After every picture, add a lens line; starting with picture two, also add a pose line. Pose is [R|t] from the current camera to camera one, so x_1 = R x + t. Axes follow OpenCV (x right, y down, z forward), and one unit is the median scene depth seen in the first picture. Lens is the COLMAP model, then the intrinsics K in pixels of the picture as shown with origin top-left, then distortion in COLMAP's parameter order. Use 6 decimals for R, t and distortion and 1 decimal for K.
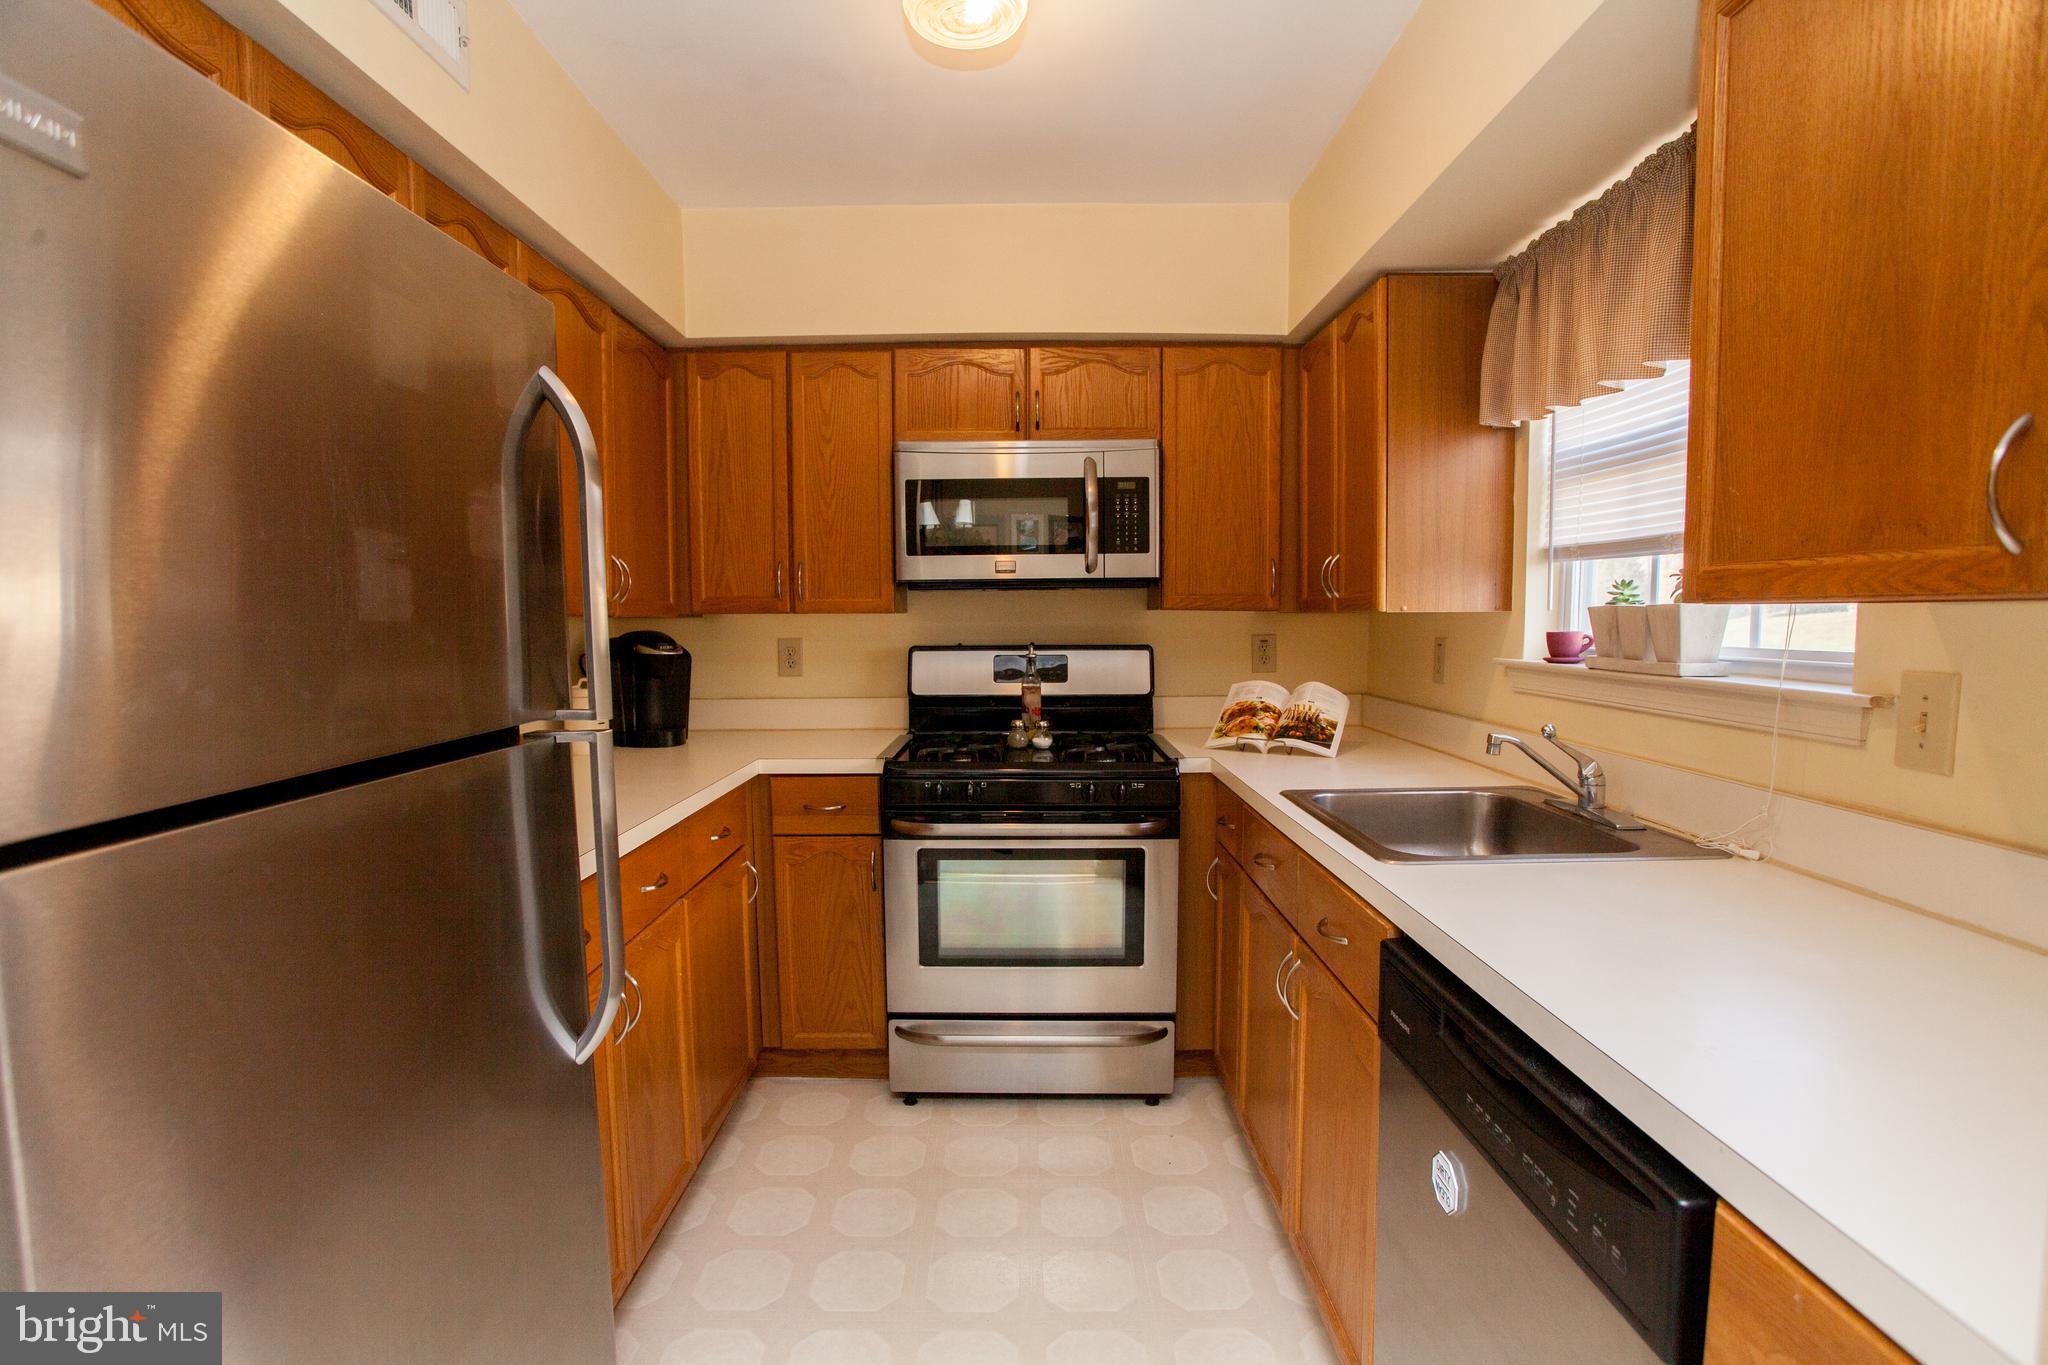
lens RADIAL K [[978.2, 0, 1002.9], [0, 978.2, 690.3], [0, 0, 1]] dist [-0.068559, 0.033218]
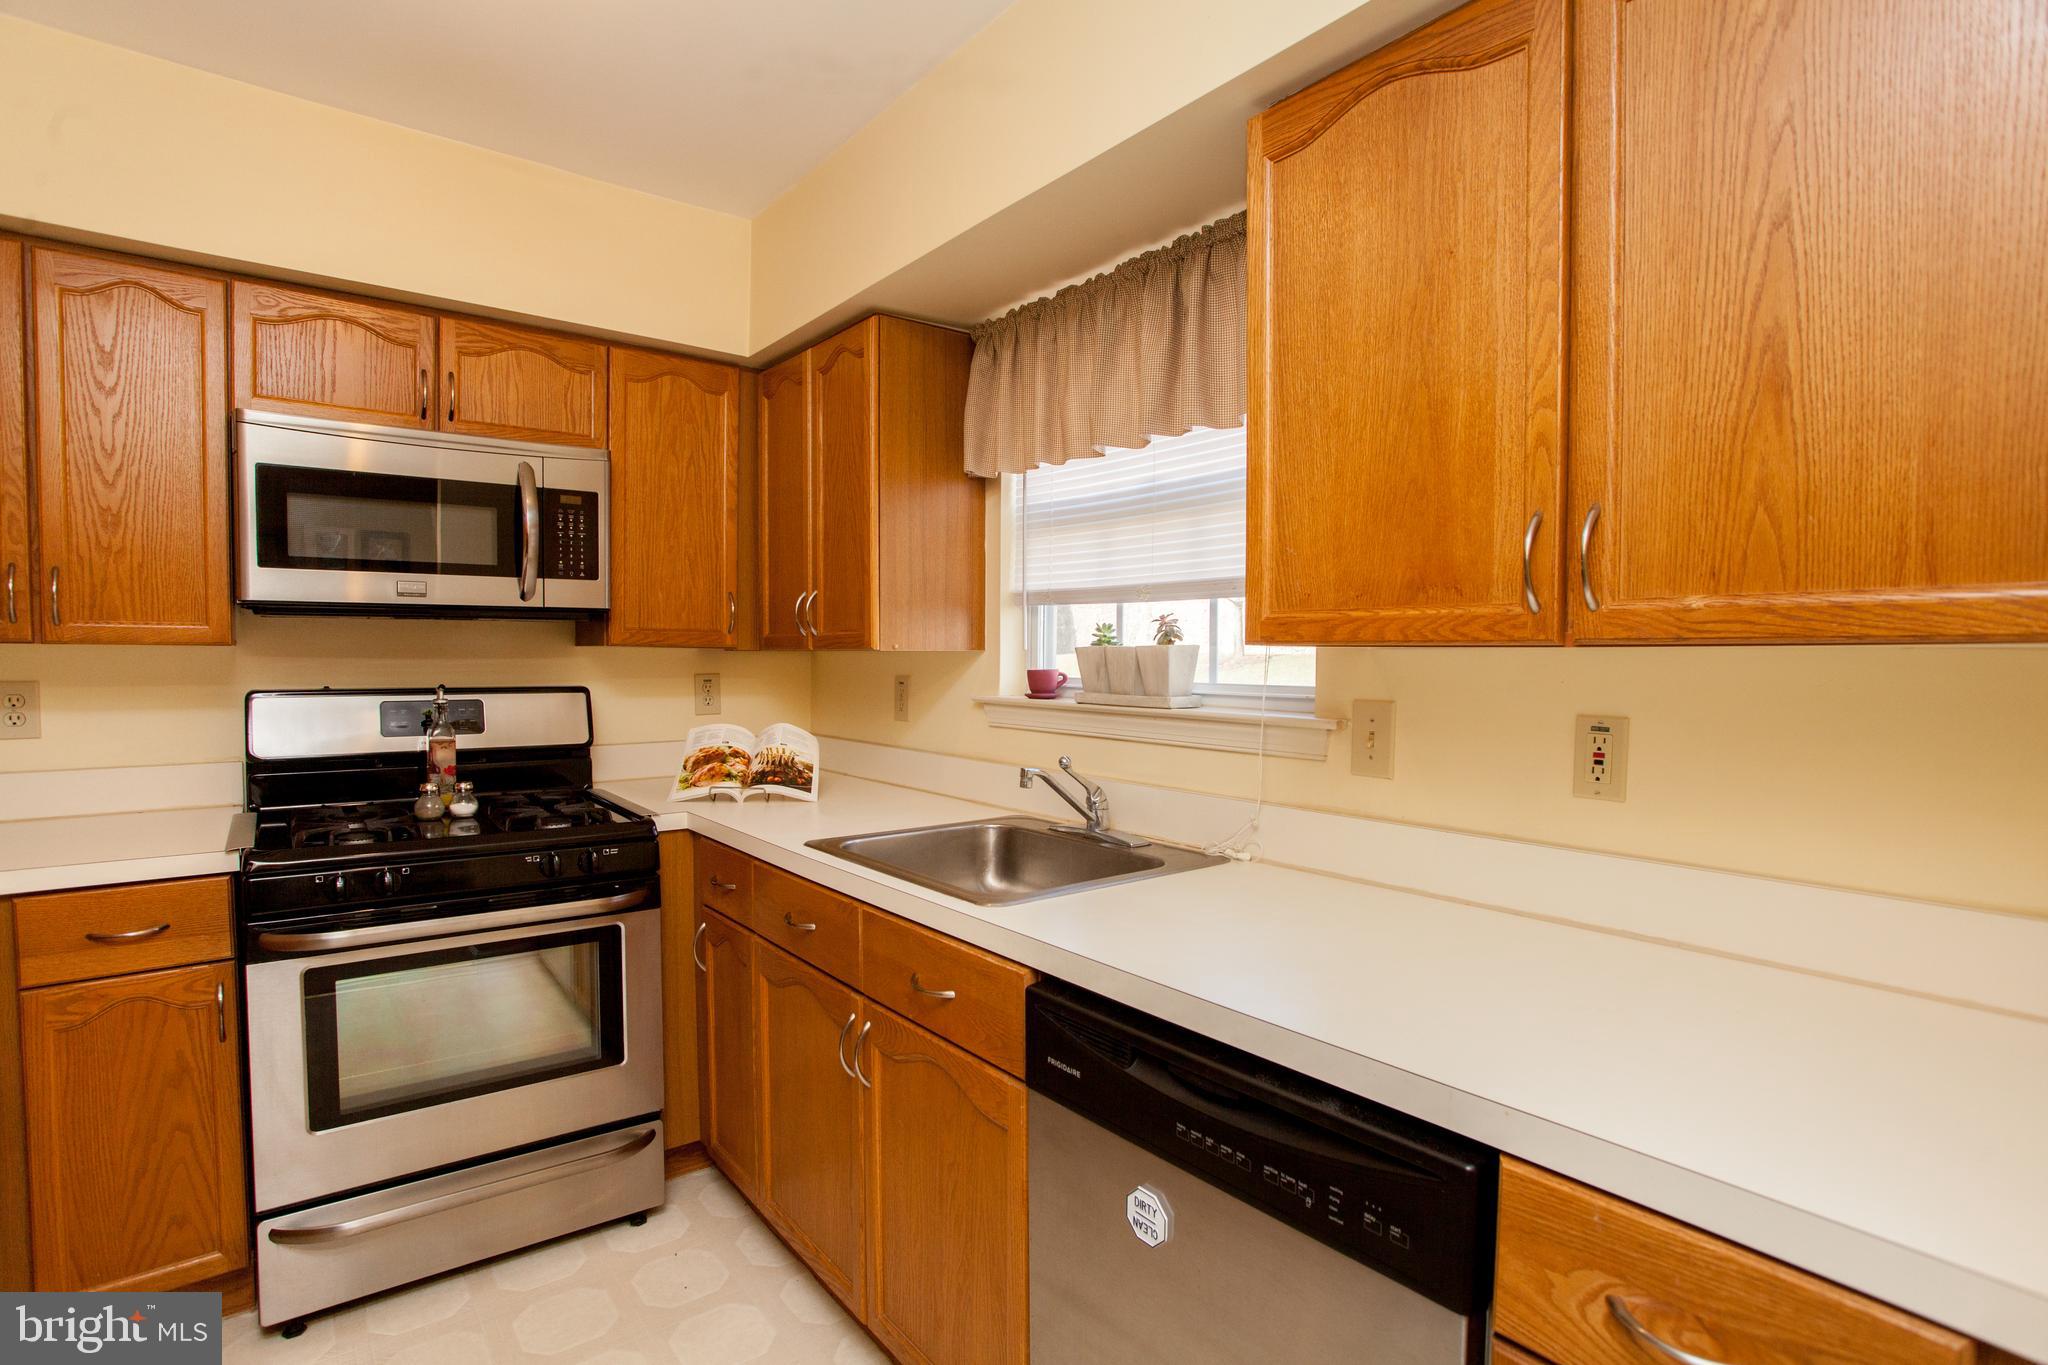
lens RADIAL K [[1004.2, 0, 991.0], [0, 1004.2, 691.3], [0, 0, 1]] dist [-0.067209, 0.035171]
pose [[0.792532, -0.012131, 0.609709, -0.121461], [0.036320, 0.998966, -0.027336, -0.006051], [-0.608747, 0.043809, 0.792154, 0.103637]]
